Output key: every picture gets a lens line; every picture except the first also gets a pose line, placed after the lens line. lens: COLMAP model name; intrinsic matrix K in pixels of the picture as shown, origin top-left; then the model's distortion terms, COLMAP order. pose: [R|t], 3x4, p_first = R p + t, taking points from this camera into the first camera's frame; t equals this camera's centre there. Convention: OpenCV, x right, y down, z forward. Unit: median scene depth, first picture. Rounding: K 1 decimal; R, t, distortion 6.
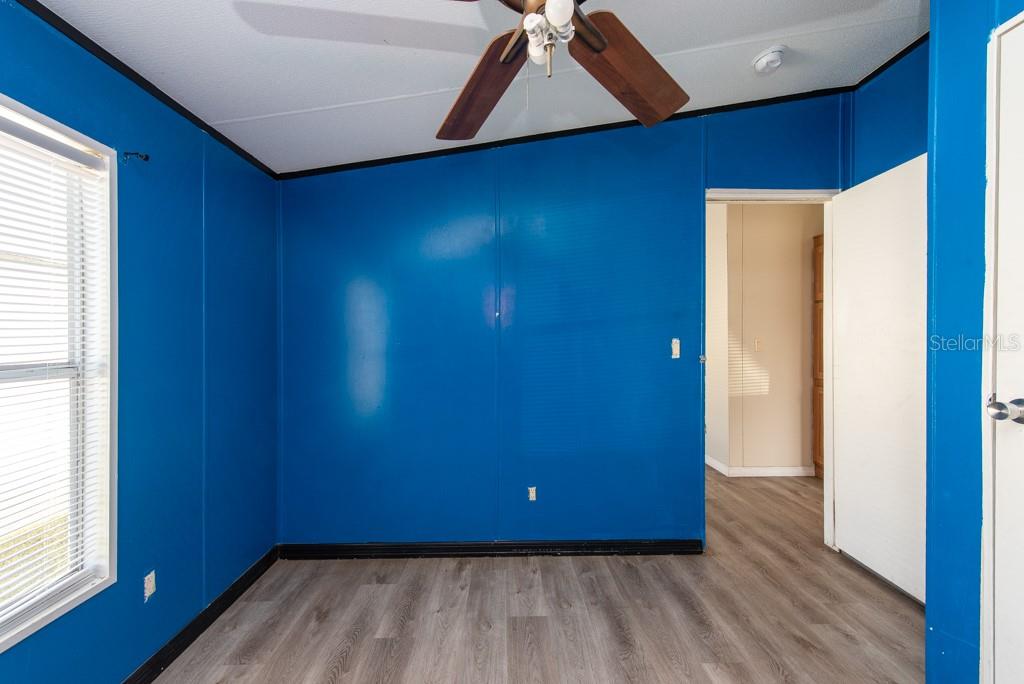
lens RADIAL K [[403.6, 0, 510.0], [0, 403.6, 343.2], [0, 0, 1]] dist [0.014344, -0.002376]
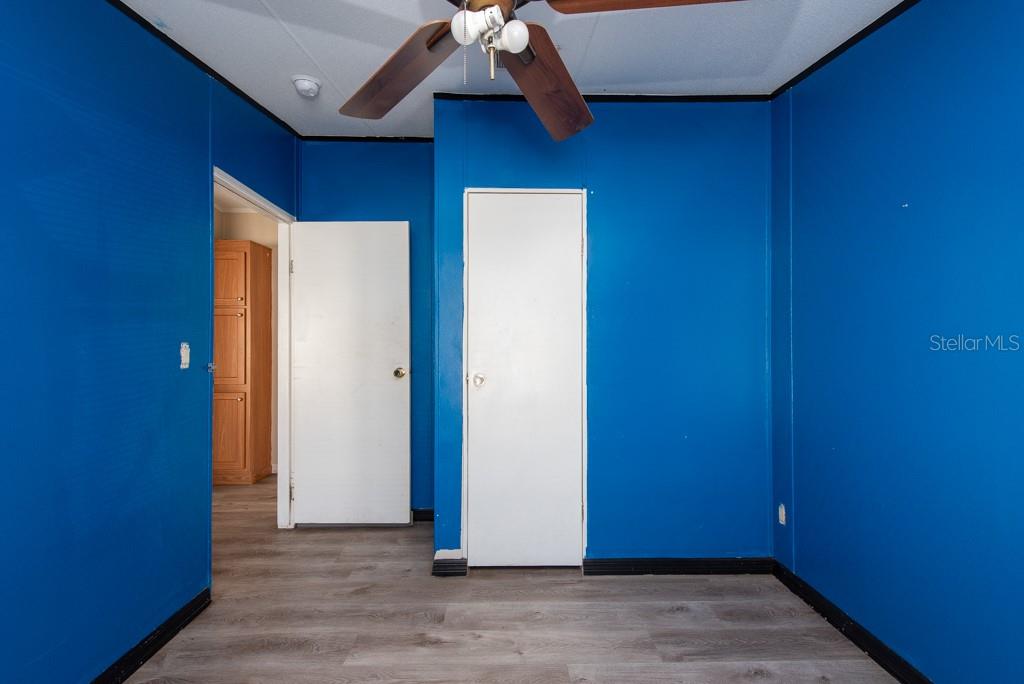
lens RADIAL K [[403.6, 0, 509.5], [0, 403.6, 342.9], [0, 0, 1]] dist [0.014344, -0.002376]
pose [[-0.001912, 0.010112, 0.999947, -0.445190], [0.005304, 0.999935, -0.010102, -0.000094], [-0.999984, 0.005285, -0.001965, 0.476228]]
